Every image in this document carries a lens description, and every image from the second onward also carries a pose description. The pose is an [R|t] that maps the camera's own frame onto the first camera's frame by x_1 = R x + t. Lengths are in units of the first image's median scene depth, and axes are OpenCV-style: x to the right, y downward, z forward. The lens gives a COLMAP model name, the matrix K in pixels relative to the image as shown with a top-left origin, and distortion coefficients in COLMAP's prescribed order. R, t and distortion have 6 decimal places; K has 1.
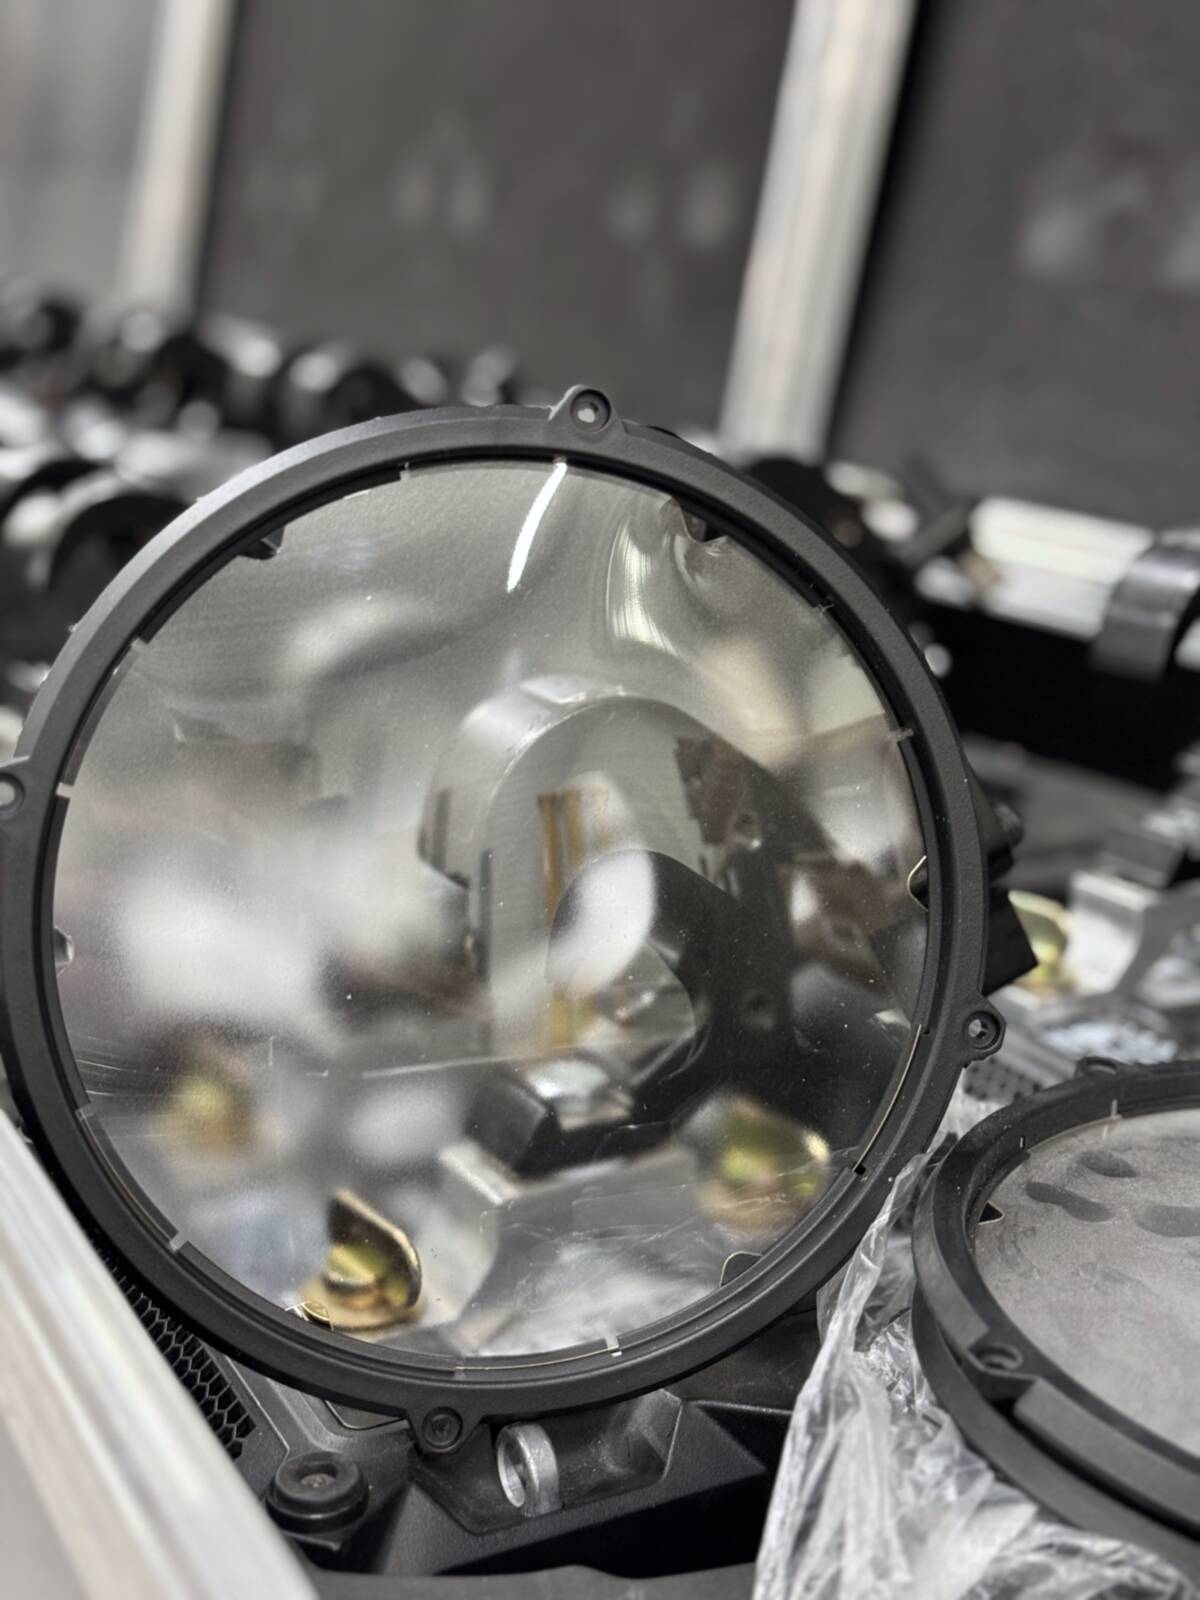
lens RADIAL K [[2372.3, 0, 593.0], [0, 2372.3, 804.3], [0, 0, 1]] dist [0.125935, 0.000000]
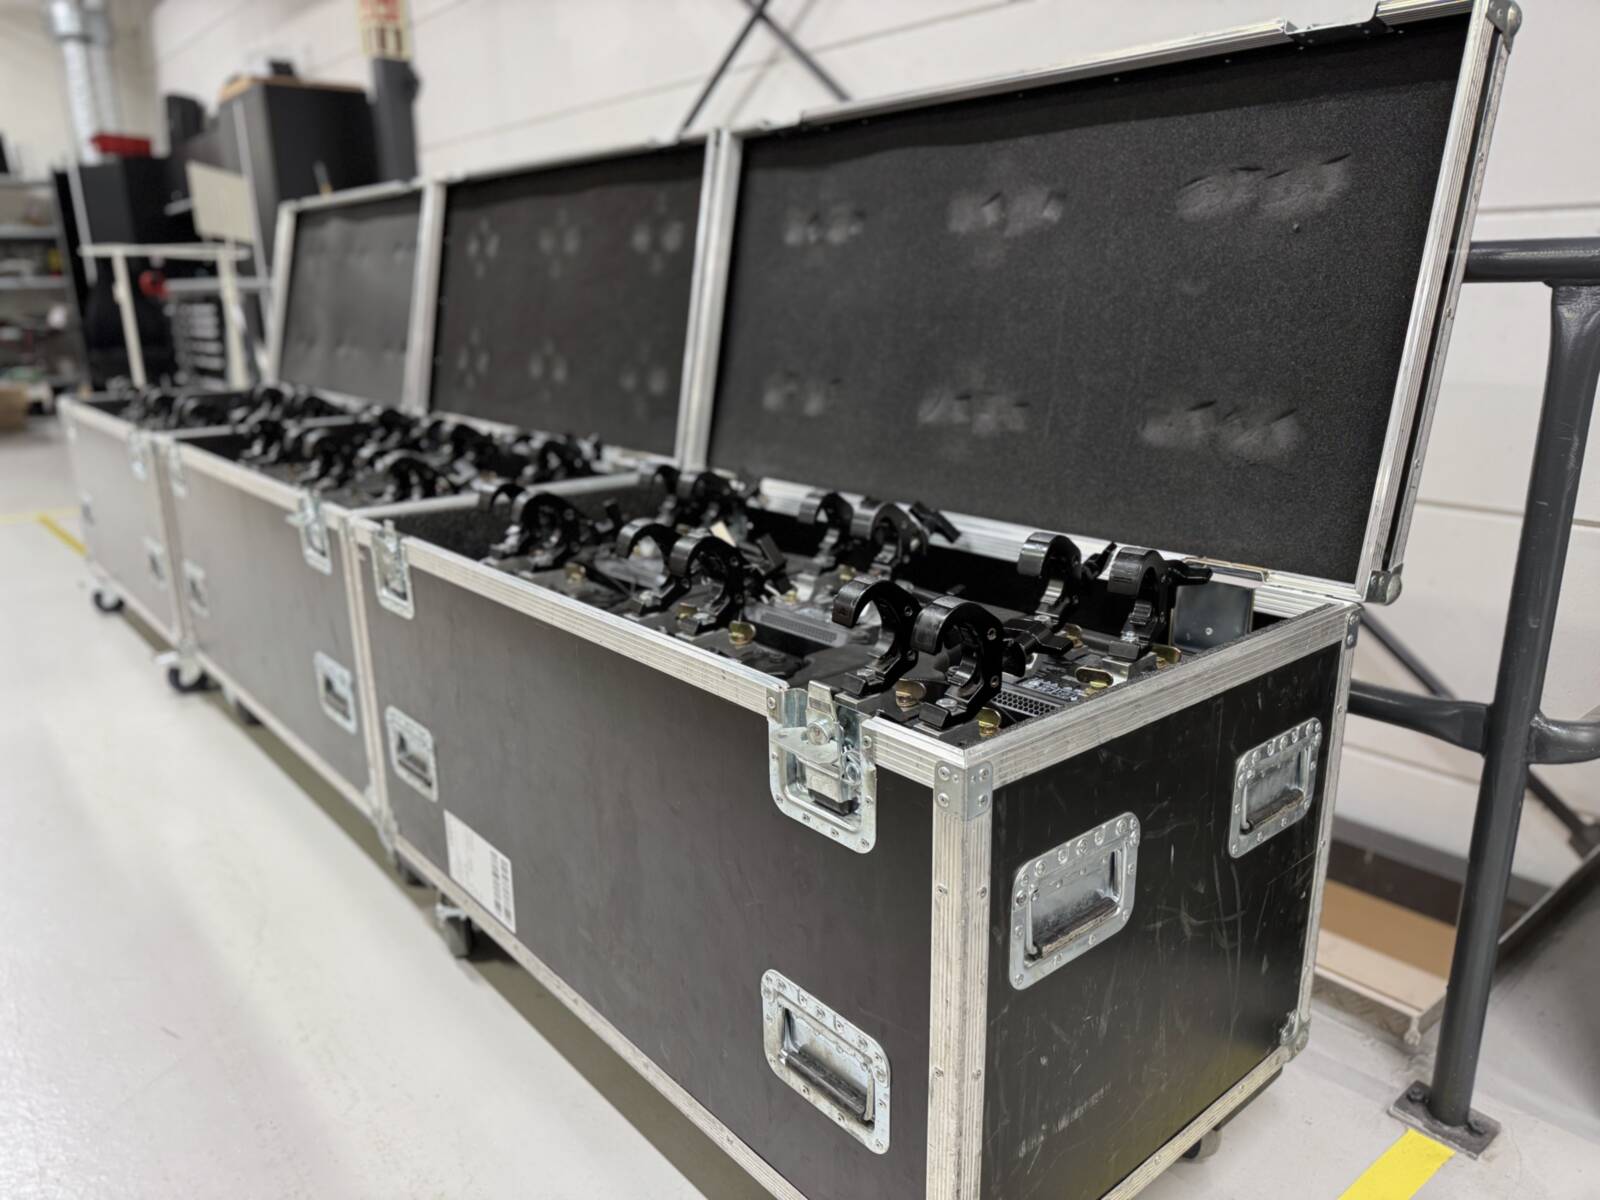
lens RADIAL K [[1142.2, 0, 805.4], [0, 1142.2, 603.1], [0, 0, 1]] dist [0.003214, 0.000132]
pose [[0.971820, -0.075635, 0.223260, -0.167777], [0.074253, 0.997133, 0.014591, 0.037498], [-0.223723, 0.002397, 0.974650, -0.678446]]
